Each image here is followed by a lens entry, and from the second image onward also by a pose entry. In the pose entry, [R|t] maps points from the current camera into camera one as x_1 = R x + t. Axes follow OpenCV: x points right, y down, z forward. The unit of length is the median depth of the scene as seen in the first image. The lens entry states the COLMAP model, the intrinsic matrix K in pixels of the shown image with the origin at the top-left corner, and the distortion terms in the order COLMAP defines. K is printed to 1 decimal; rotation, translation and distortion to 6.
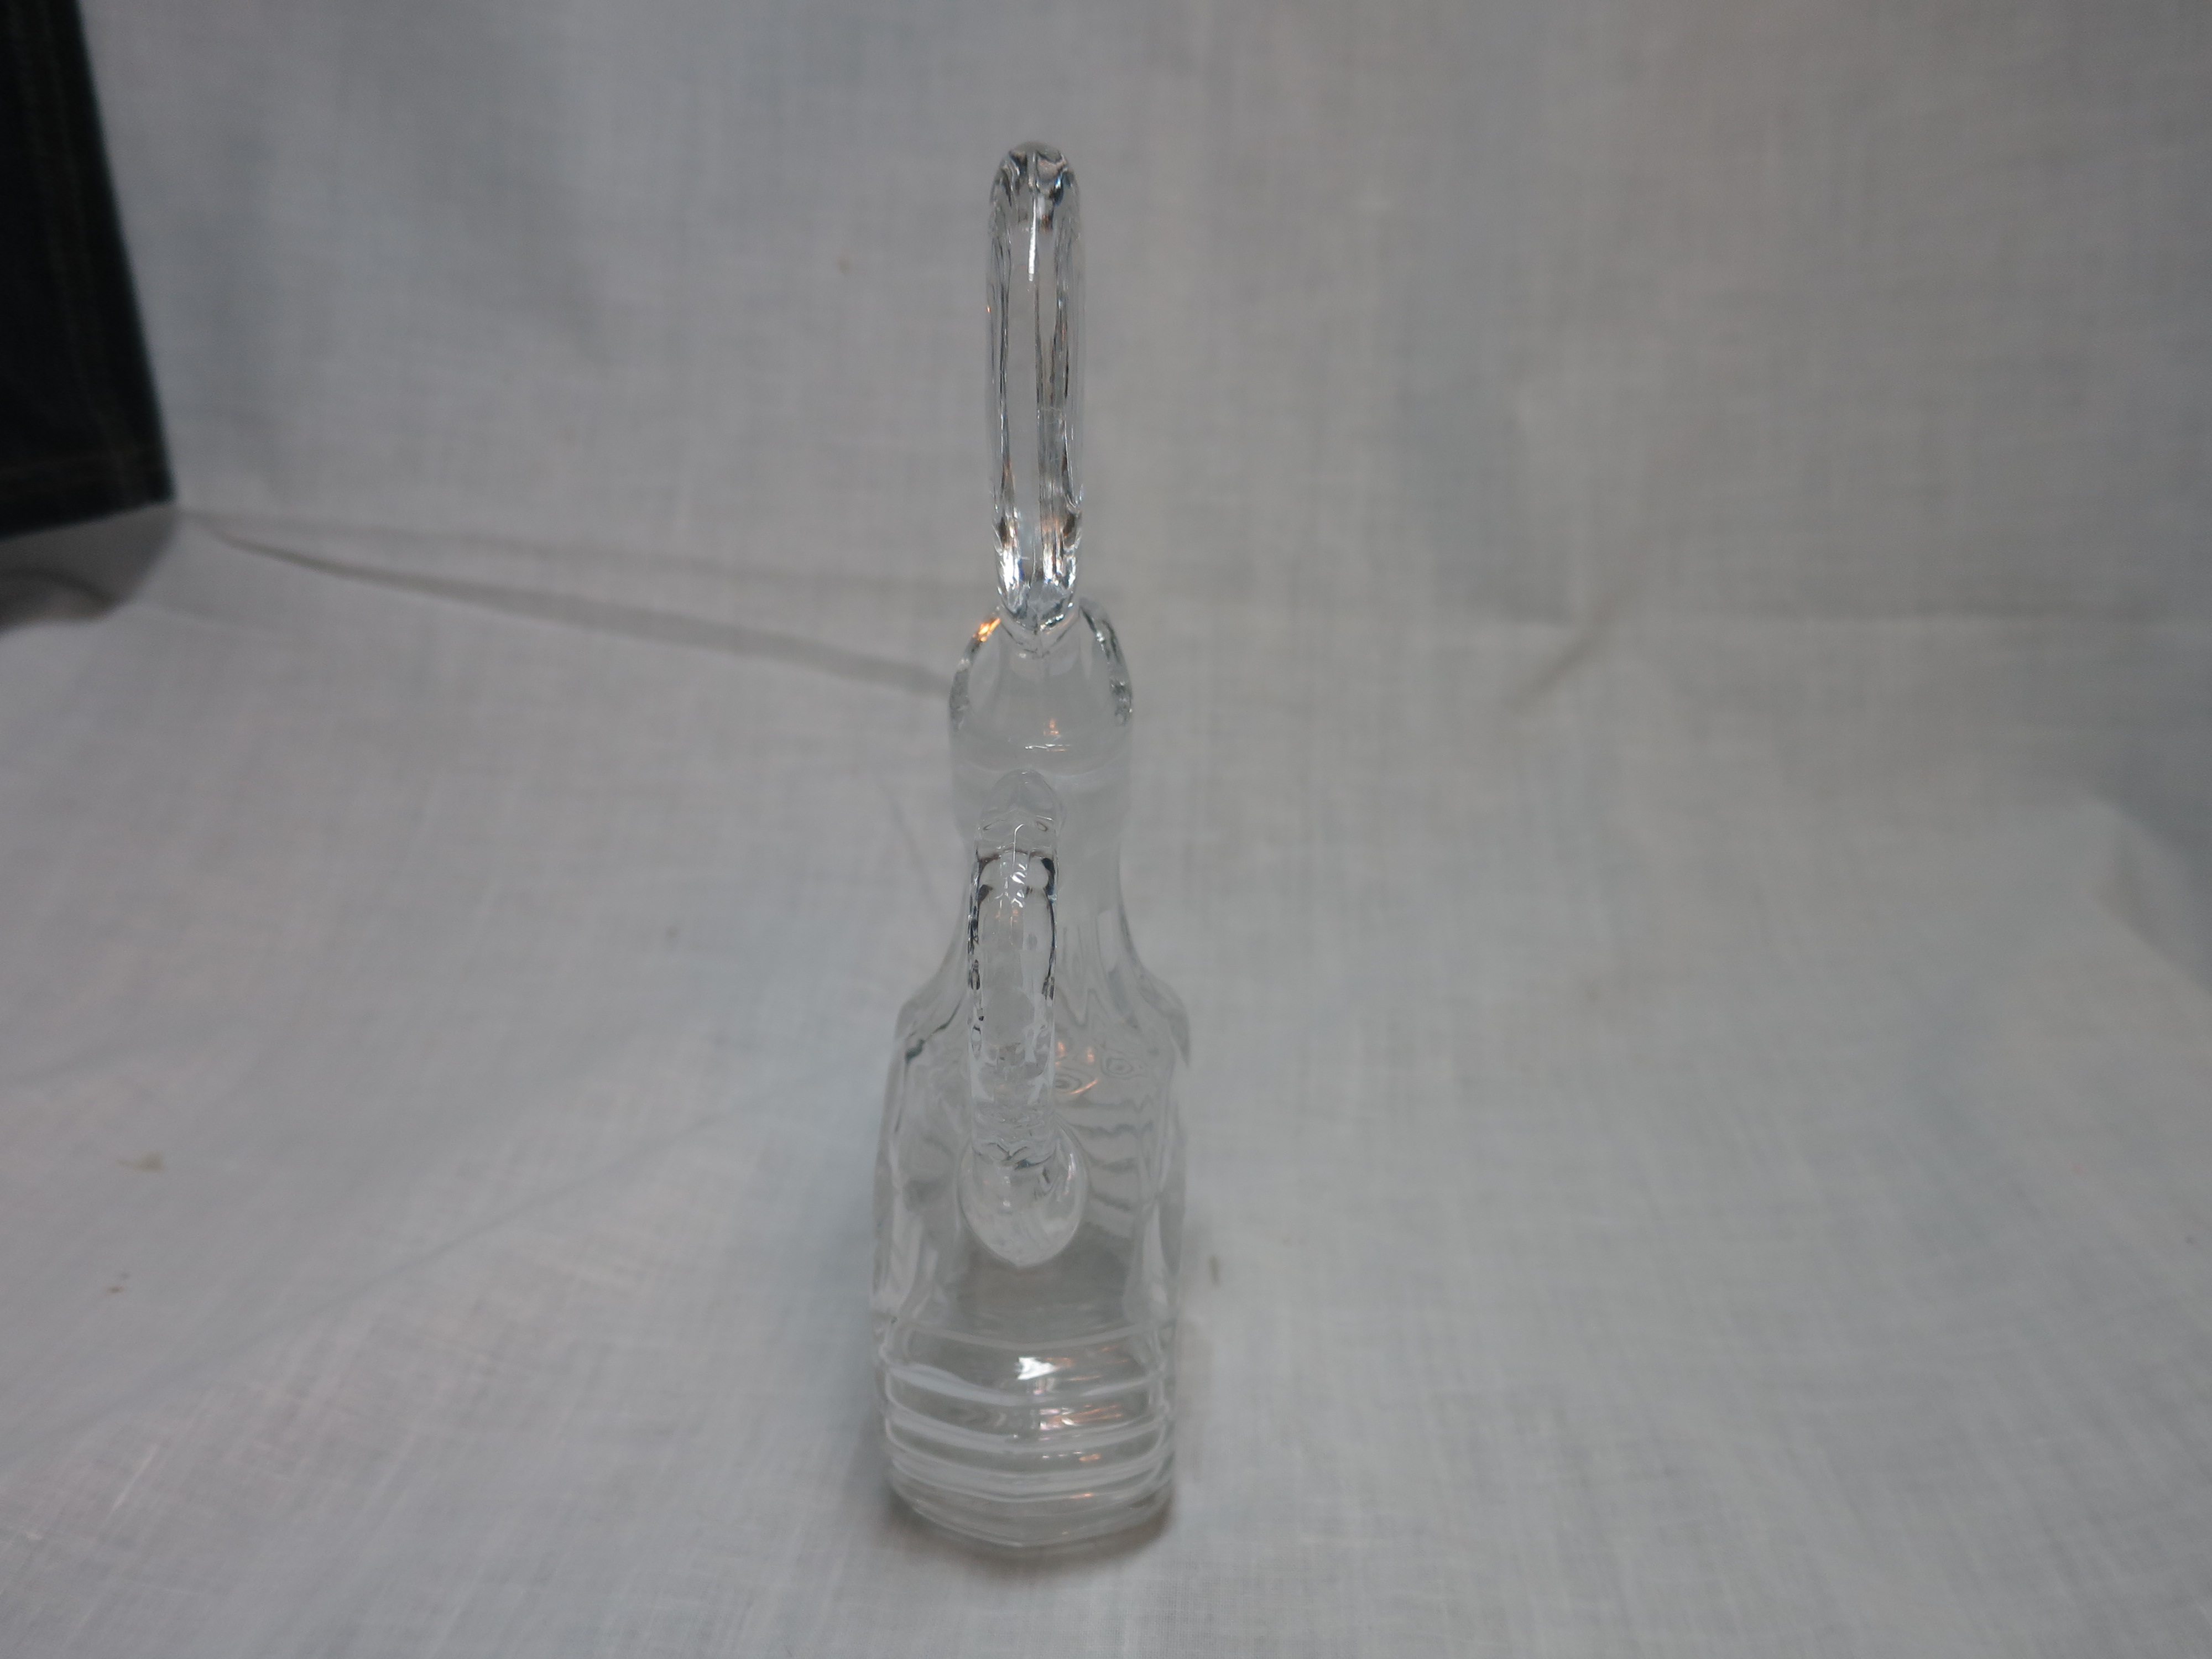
lens RADIAL K [[1582.6, 0, 1138.6], [0, 1582.6, 839.7], [0, 0, 1]] dist [-0.046306, 0.008236]
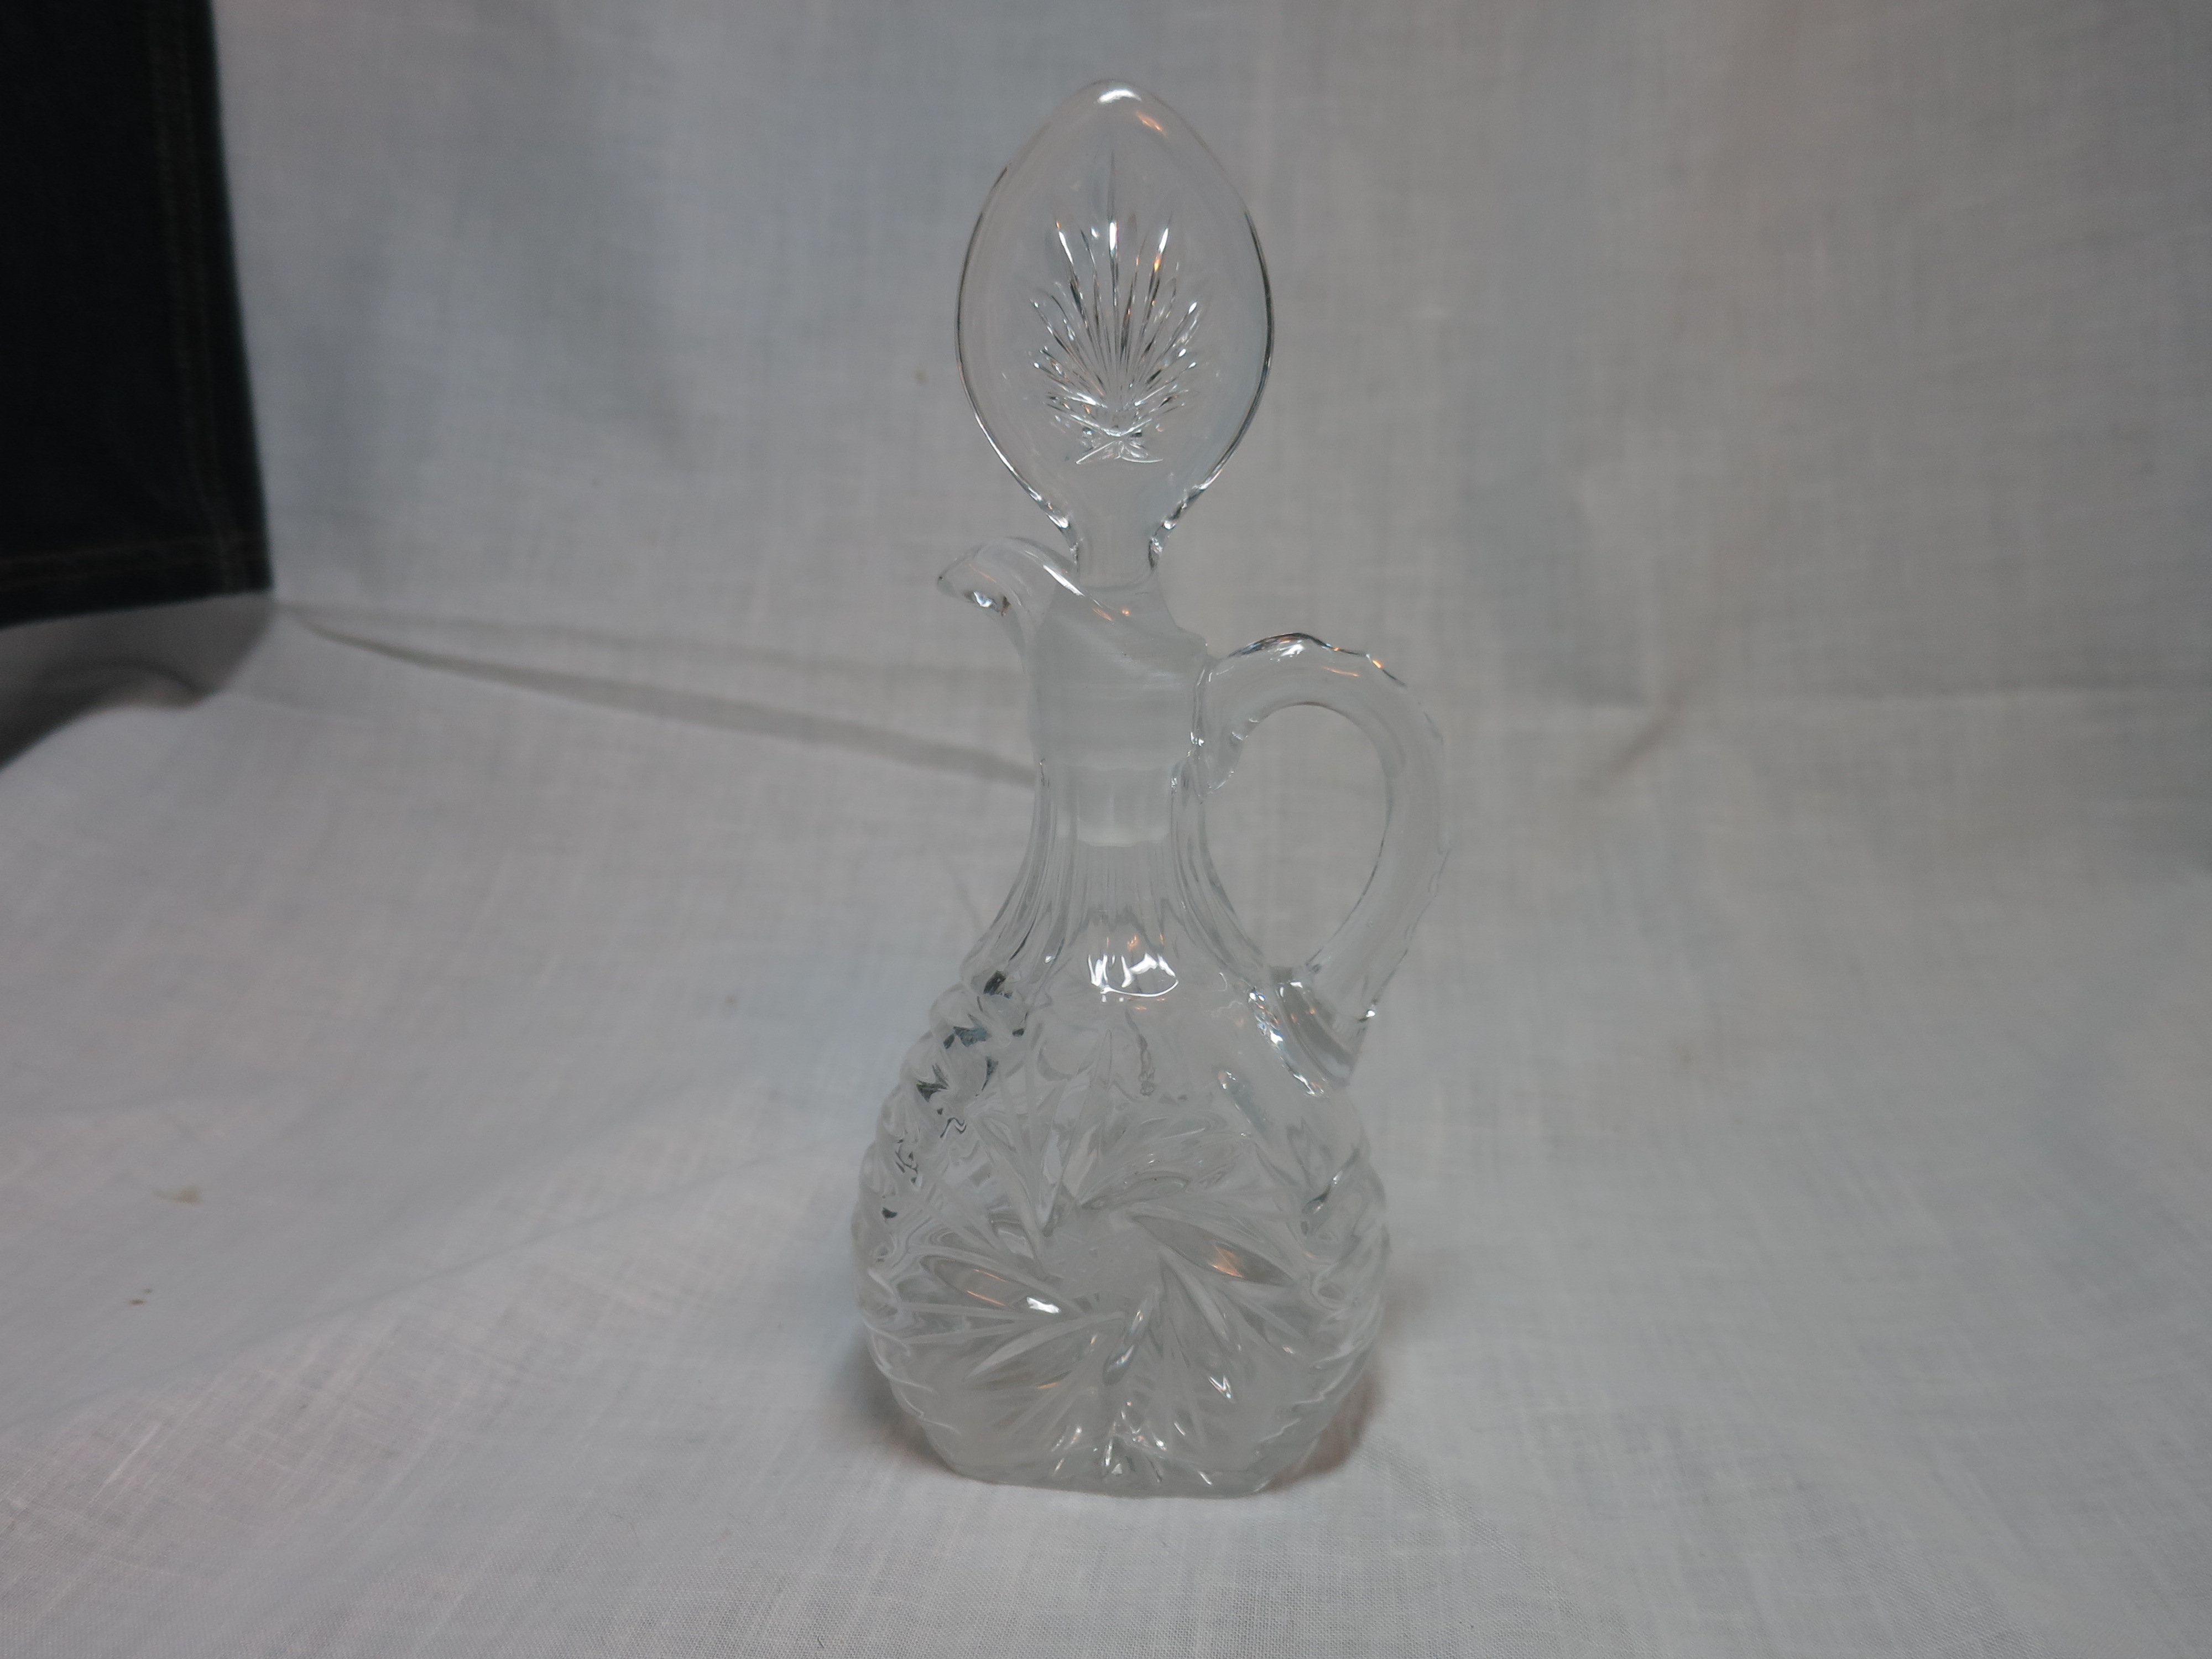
lens RADIAL K [[1582.6, 0, 1137.8], [0, 1582.6, 843.8], [0, 0, 1]] dist [-0.046306, 0.008236]
pose [[0.999018, -0.004765, -0.044039, 0.000249], [-0.002097, 0.987995, -0.154470, 0.109857], [0.044247, 0.154411, 0.987015, 0.027325]]
